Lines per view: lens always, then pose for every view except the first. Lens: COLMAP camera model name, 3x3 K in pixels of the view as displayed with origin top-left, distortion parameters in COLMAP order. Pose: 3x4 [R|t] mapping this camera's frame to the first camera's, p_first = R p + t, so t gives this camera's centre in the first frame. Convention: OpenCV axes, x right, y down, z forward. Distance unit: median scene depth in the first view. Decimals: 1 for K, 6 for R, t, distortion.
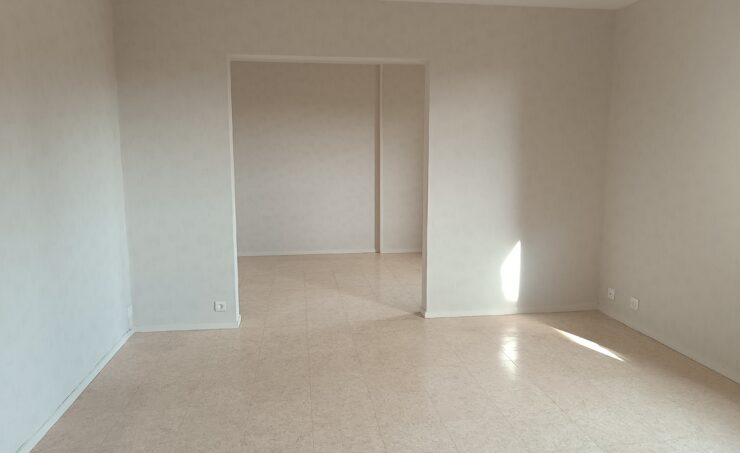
lens RADIAL K [[520.0, 0, 370.2], [0, 520.0, 226.5], [0, 0, 1]] dist [0.028107, -0.016959]
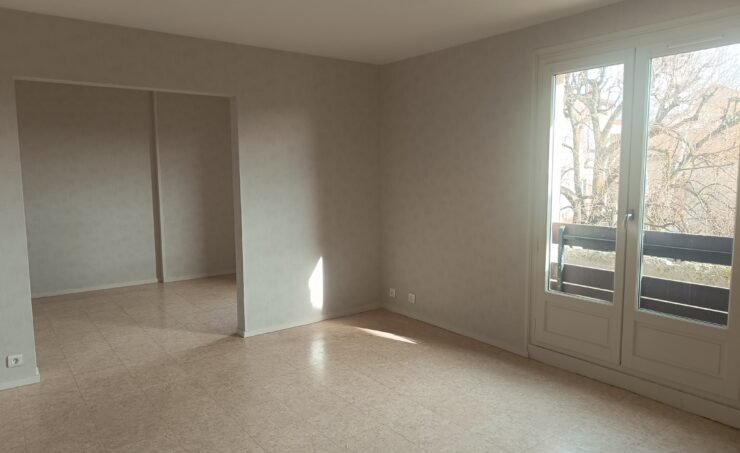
lens RADIAL K [[520.0, 0, 369.4], [0, 520.0, 226.2], [0, 0, 1]] dist [0.028107, -0.016959]
pose [[0.876976, -0.057417, 0.477092, -0.165171], [0.075216, 0.997000, -0.018273, -0.009793], [-0.474611, 0.051909, 0.878663, -0.057031]]
